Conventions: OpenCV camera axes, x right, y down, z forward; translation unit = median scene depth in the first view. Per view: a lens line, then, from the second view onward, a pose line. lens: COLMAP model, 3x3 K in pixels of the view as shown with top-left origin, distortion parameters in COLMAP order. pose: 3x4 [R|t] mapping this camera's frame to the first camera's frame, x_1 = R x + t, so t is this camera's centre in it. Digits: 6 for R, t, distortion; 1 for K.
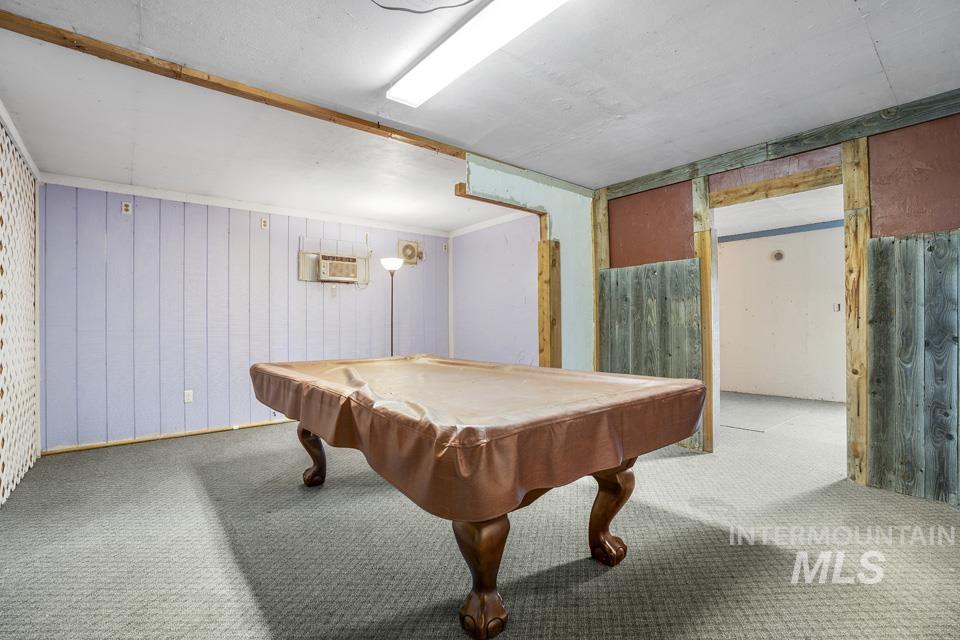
lens RADIAL K [[443.6, 0, 483.6], [0, 443.6, 325.3], [0, 0, 1]] dist [-0.074612, 0.029693]
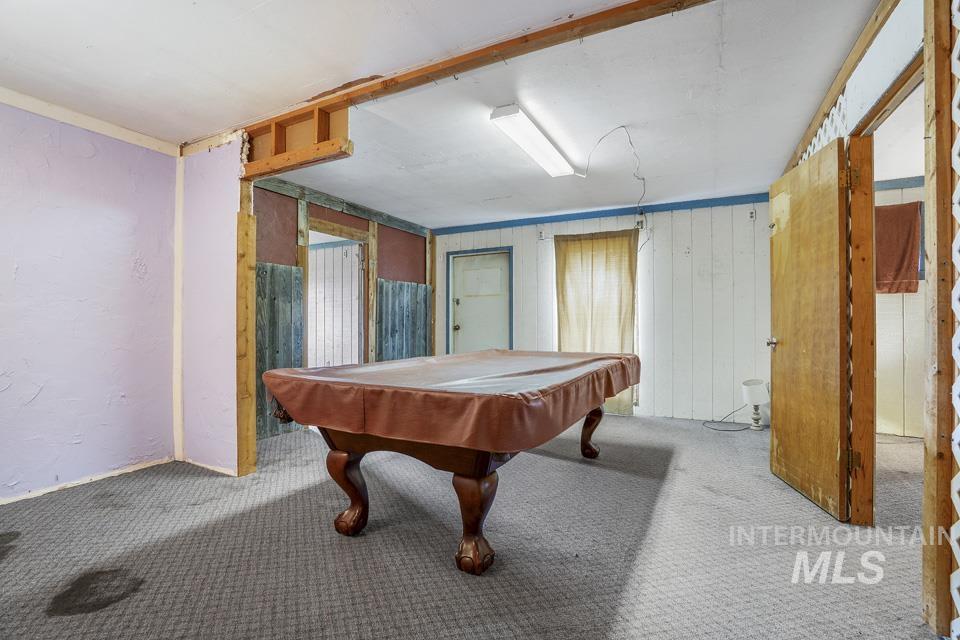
lens RADIAL K [[443.6, 0, 483.6], [0, 443.6, 325.3], [0, 0, 1]] dist [-0.074612, 0.029693]
pose [[-0.387290, 0.006967, 0.921932, -0.761644], [0.002884, 0.999976, -0.006346, 0.011339], [-0.921954, 0.000201, -0.387300, 0.956616]]
